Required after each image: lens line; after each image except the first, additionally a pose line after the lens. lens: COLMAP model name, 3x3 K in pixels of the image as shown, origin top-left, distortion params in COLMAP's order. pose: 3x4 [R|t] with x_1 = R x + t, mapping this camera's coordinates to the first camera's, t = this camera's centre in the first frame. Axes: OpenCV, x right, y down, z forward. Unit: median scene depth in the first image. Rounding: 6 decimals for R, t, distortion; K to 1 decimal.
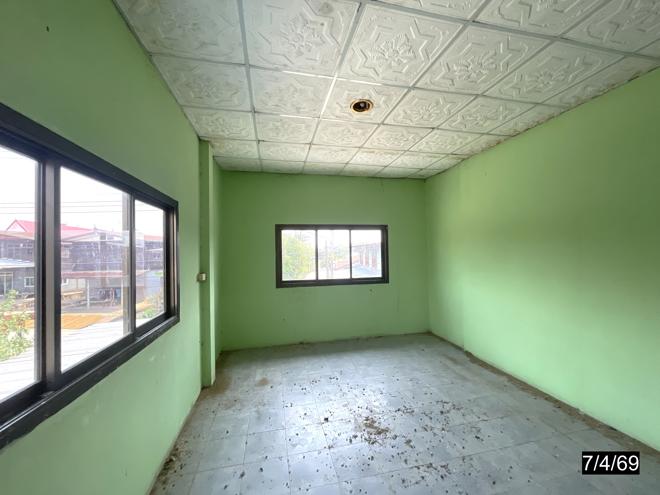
lens RADIAL K [[263.2, 0, 330.0], [0, 263.2, 247.5], [0, 0, 1]] dist [-0.000472, -0.000087]
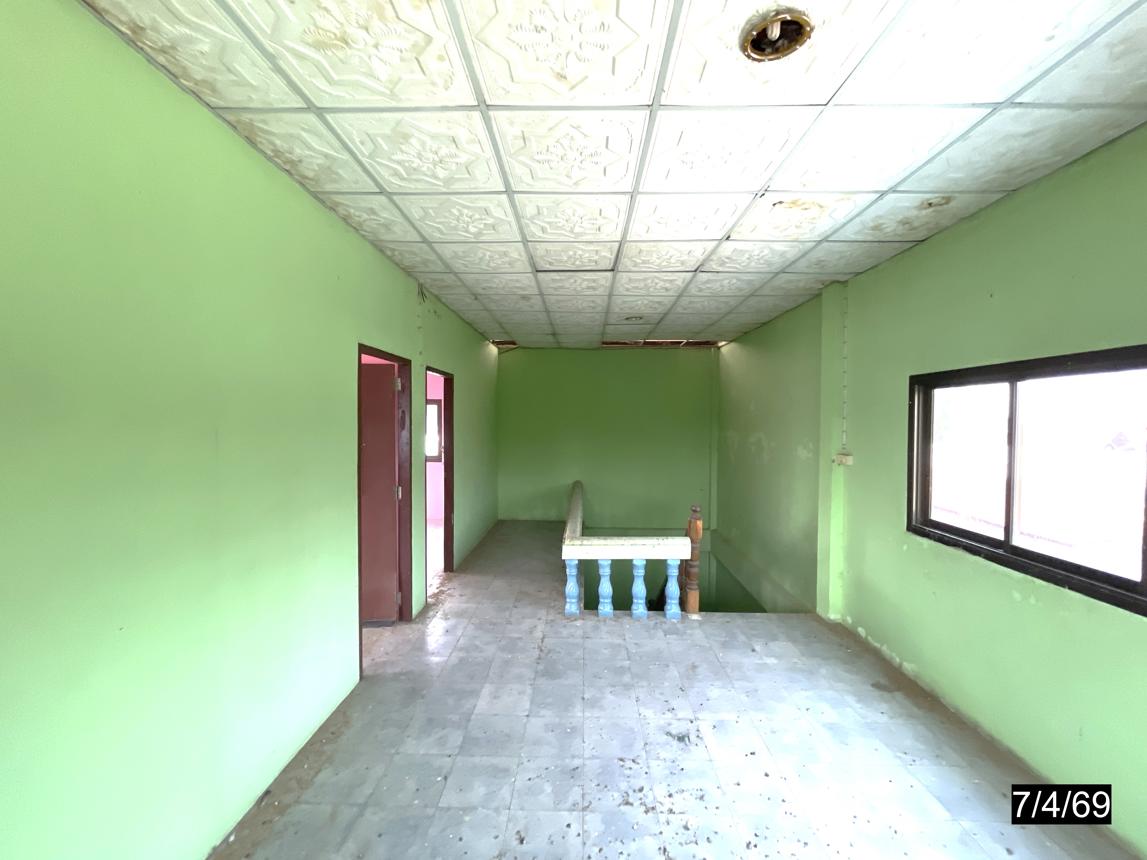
lens RADIAL K [[462.5, 0, 573.5], [0, 462.5, 430.0], [0, 0, 1]] dist [-0.000977, 0.000021]
pose [[-0.971852, 0.003479, 0.235566, 0.288395], [0.005339, 0.999959, 0.007257, -0.056616], [-0.235531, 0.008310, -0.971831, 2.025747]]
